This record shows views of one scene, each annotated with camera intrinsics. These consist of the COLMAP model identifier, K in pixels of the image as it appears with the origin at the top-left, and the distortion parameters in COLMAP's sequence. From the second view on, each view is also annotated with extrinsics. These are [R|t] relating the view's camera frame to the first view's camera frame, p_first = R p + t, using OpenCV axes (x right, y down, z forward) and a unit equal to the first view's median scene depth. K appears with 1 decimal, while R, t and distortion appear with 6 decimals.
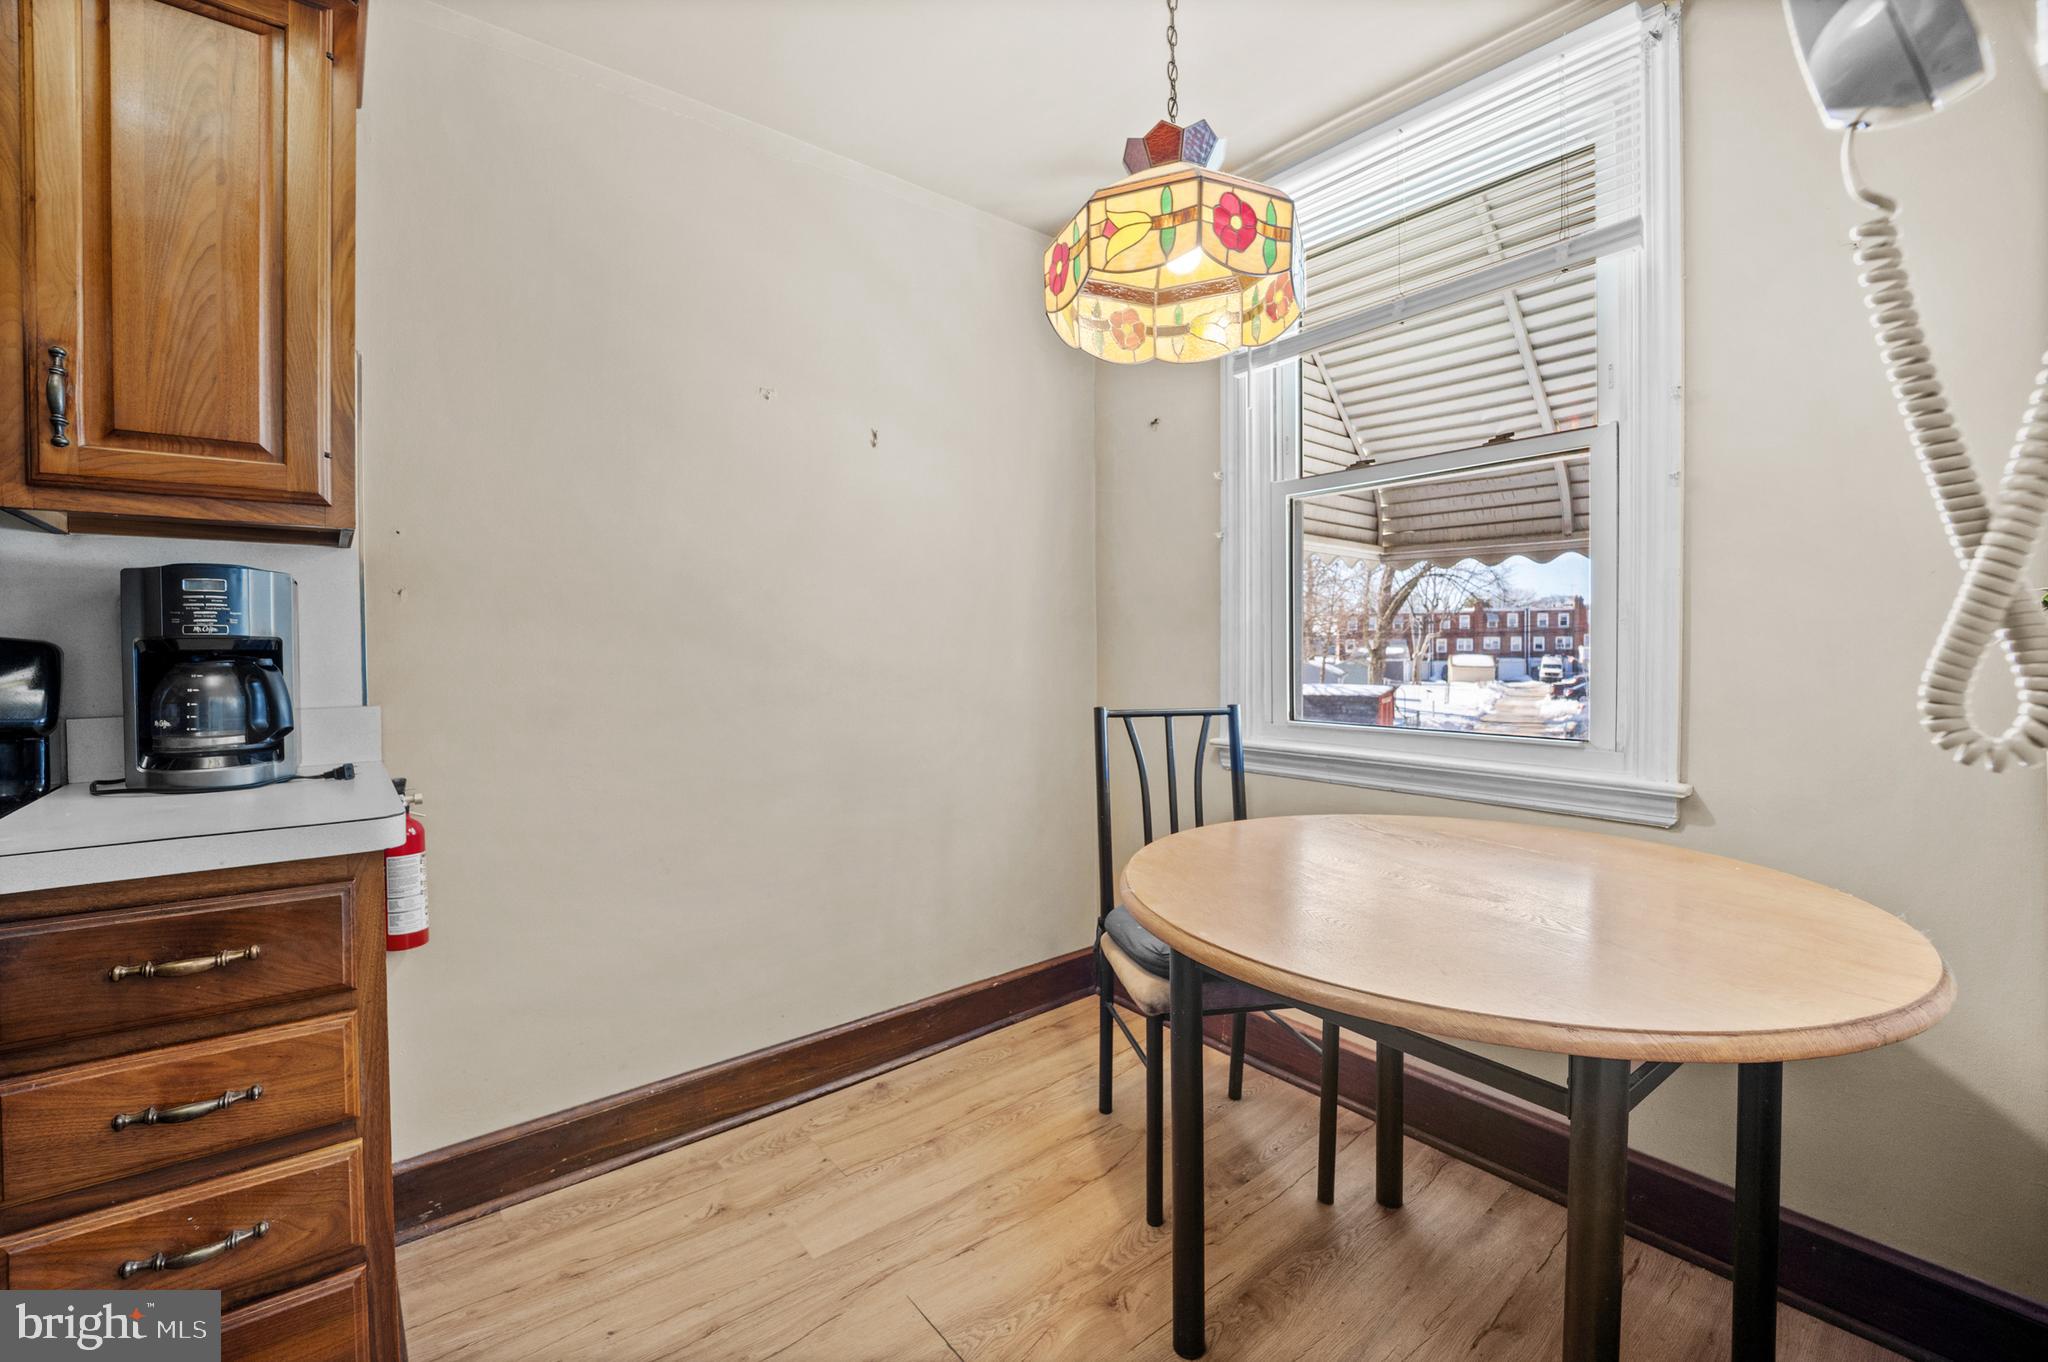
lens RADIAL K [[849.9, 0, 1018.5], [0, 849.9, 657.9], [0, 0, 1]] dist [-0.019861, 0.000341]
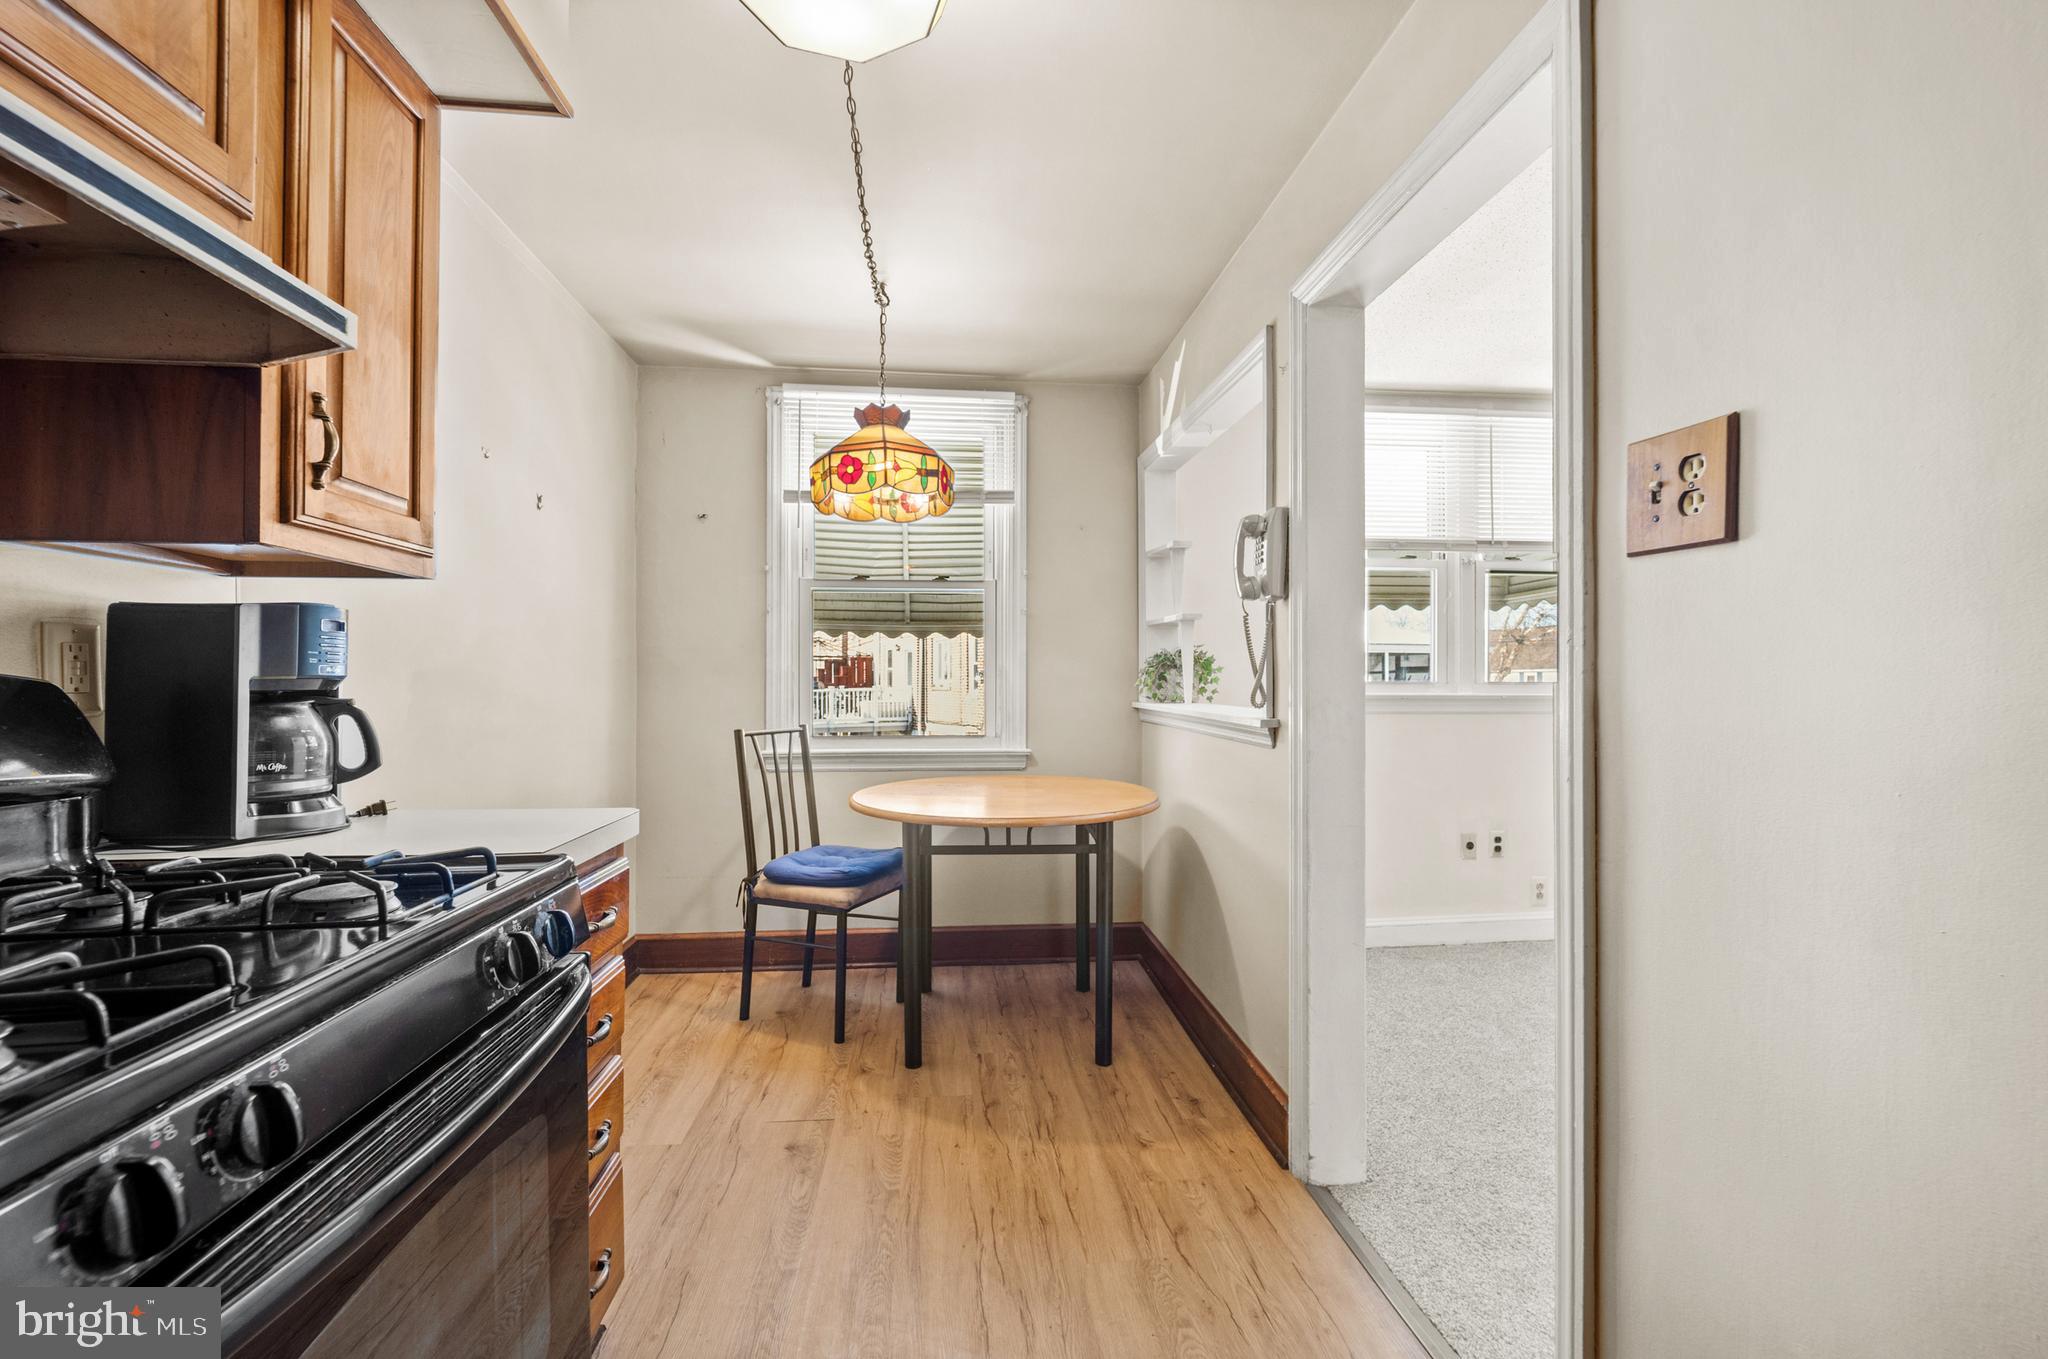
lens RADIAL K [[837.7, 0, 1024.0], [0, 837.7, 679.5], [0, 0, 1]] dist [-0.000629, 0.000001]
pose [[0.537307, 0.009571, 0.843333, -0.955319], [0.009747, 0.999798, -0.017557, 0.002978], [-0.843331, 0.017653, 0.537105, -0.169688]]
